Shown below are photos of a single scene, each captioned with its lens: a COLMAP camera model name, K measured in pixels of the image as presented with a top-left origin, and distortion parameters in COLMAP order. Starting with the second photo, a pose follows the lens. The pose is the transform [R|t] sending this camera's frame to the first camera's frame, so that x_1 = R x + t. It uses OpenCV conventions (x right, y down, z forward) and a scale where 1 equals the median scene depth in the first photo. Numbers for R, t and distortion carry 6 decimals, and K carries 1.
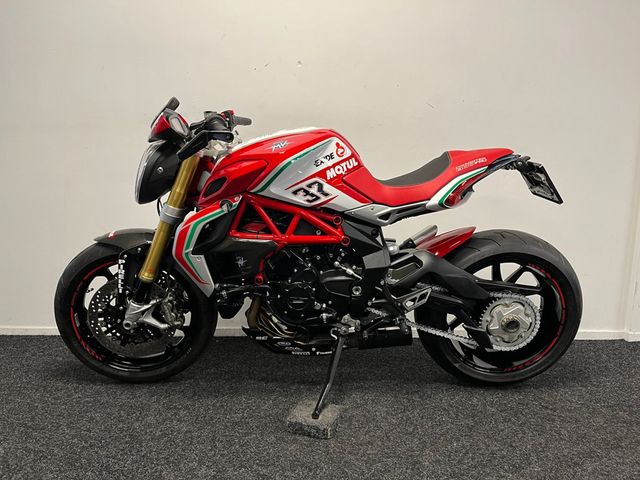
lens RADIAL K [[484.1, 0, 319.1], [0, 484.1, 236.7], [0, 0, 1]] dist [0.080644, -0.108463]
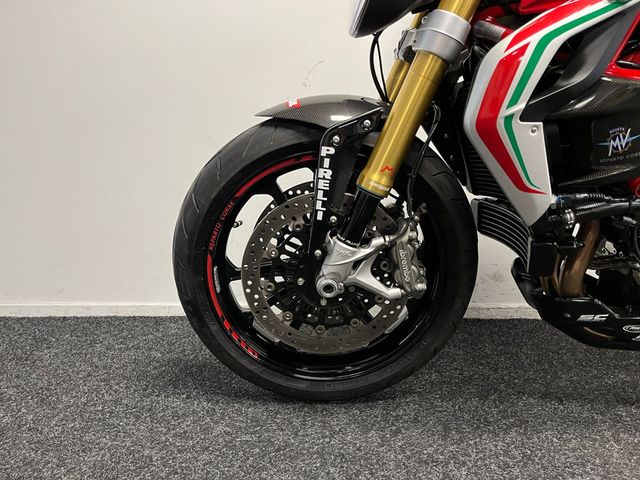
lens RADIAL K [[484.1, 0, 323.1], [0, 484.1, 242.2], [0, 0, 1]] dist [0.080644, -0.108463]
pose [[0.999883, -0.005039, -0.014462, -0.390485], [0.005549, 0.999356, 0.035445, 0.116477], [0.014274, -0.035521, 0.999267, 0.518442]]
